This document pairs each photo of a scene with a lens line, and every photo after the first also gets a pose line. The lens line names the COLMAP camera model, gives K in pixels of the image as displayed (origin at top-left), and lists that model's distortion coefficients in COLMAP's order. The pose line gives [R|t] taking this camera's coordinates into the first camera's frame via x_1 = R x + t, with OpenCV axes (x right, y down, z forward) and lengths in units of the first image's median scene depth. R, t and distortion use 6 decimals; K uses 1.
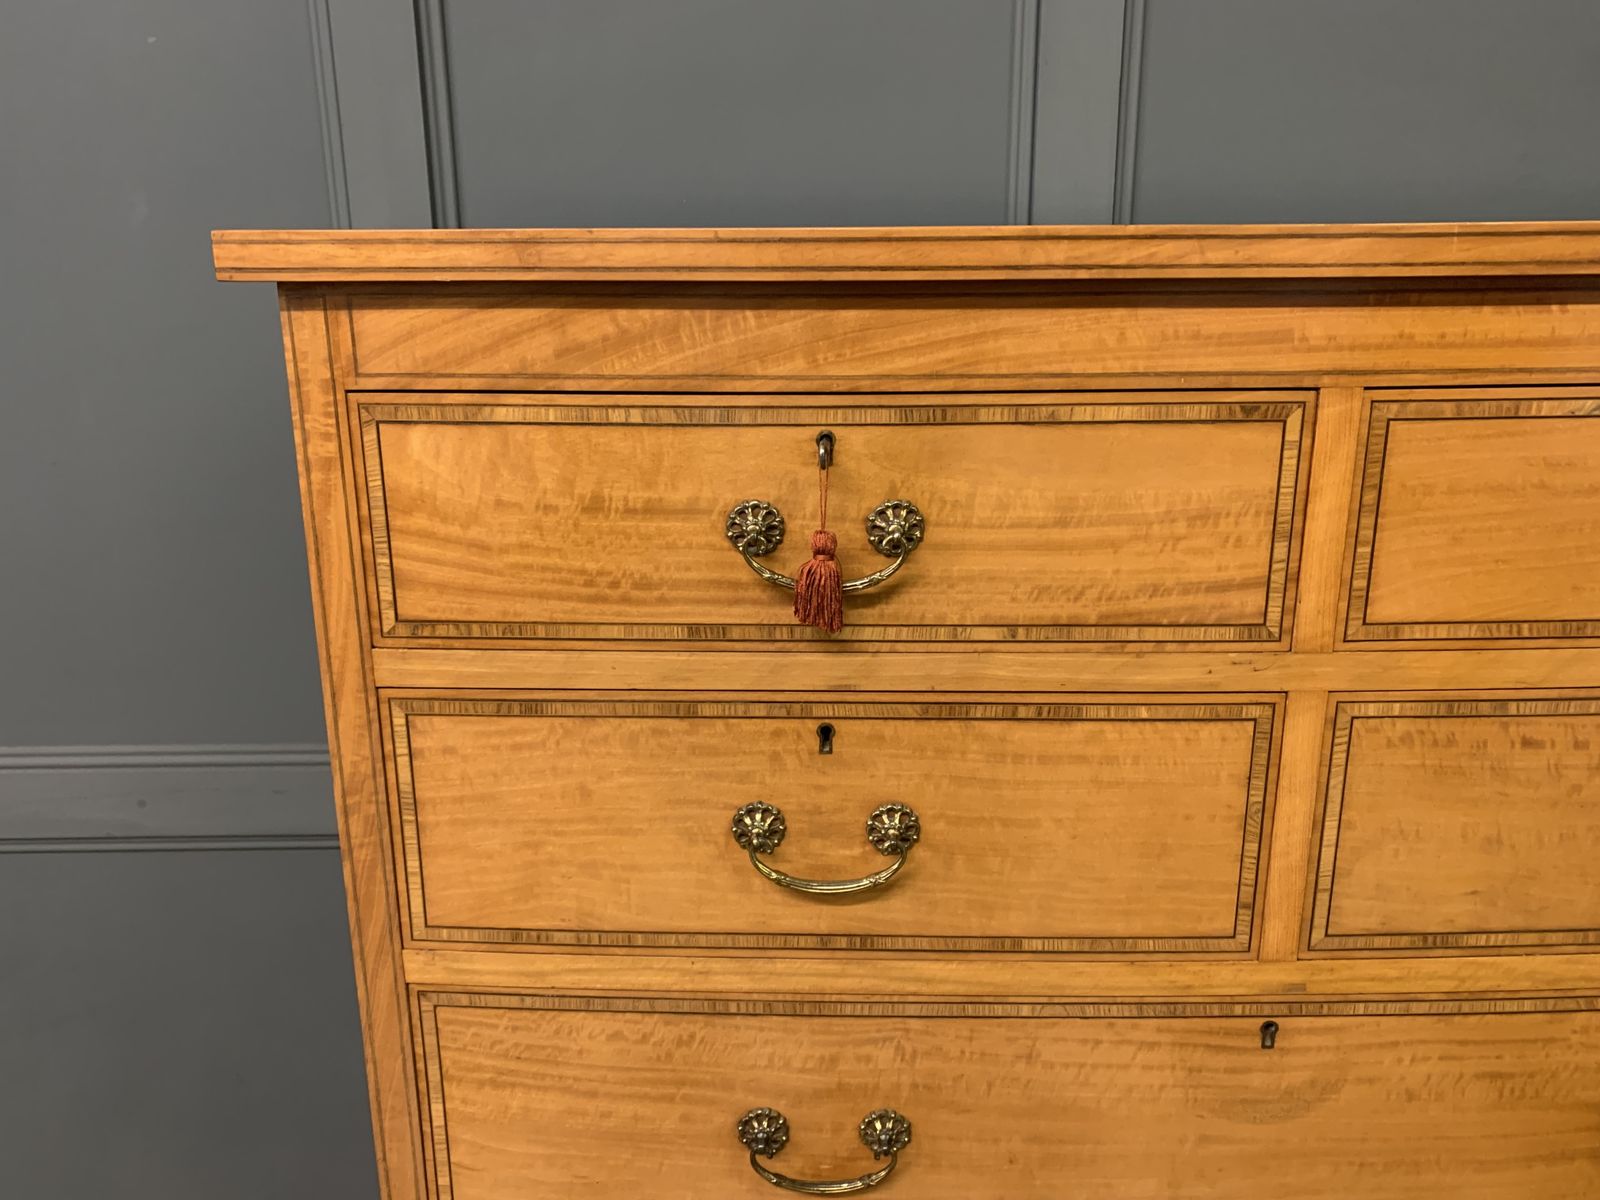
lens RADIAL K [[1218.7, 0, 807.4], [0, 1218.7, 594.1], [0, 0, 1]] dist [0.023550, -0.010014]
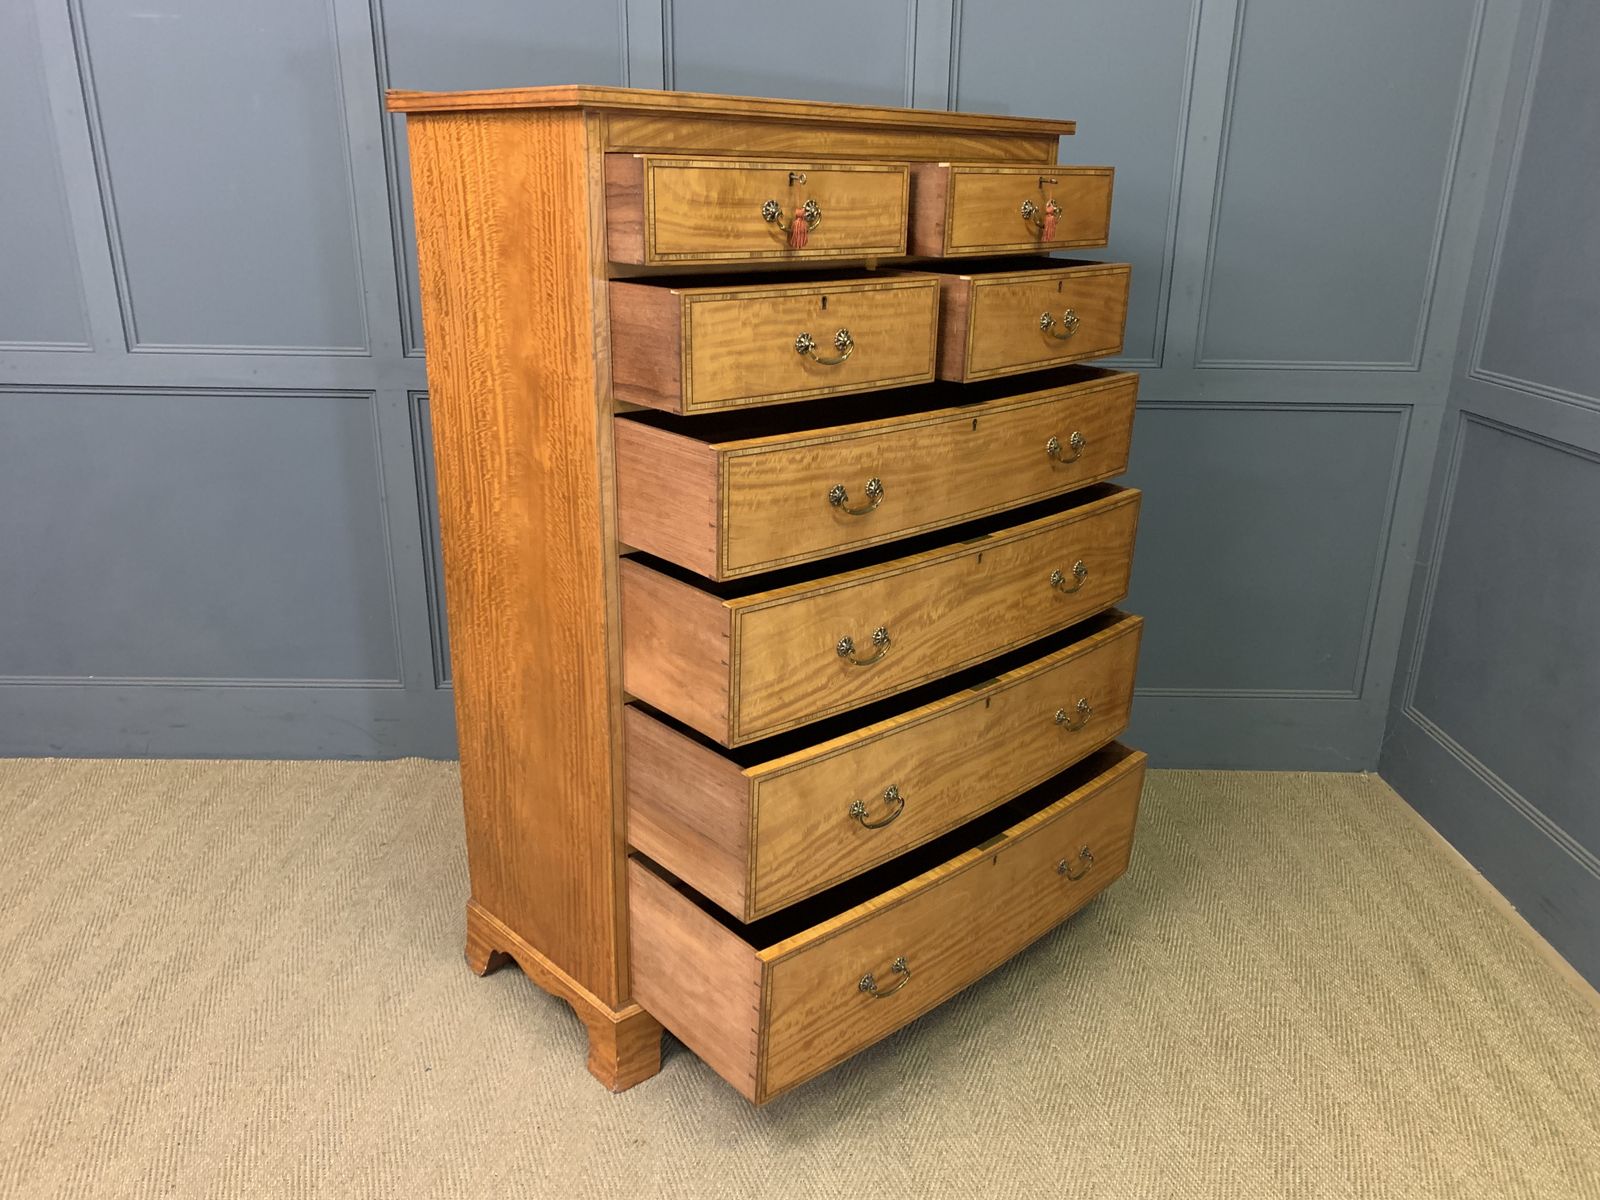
lens RADIAL K [[1225.0, 0, 802.8], [0, 1225.0, 603.8], [0, 0, 1]] dist [0.028645, -0.014466]
pose [[0.721354, -0.208496, 0.660437, -1.916634], [0.163091, 0.977930, 0.130592, 0.476203], [-0.673089, 0.013508, 0.739438, -1.139989]]
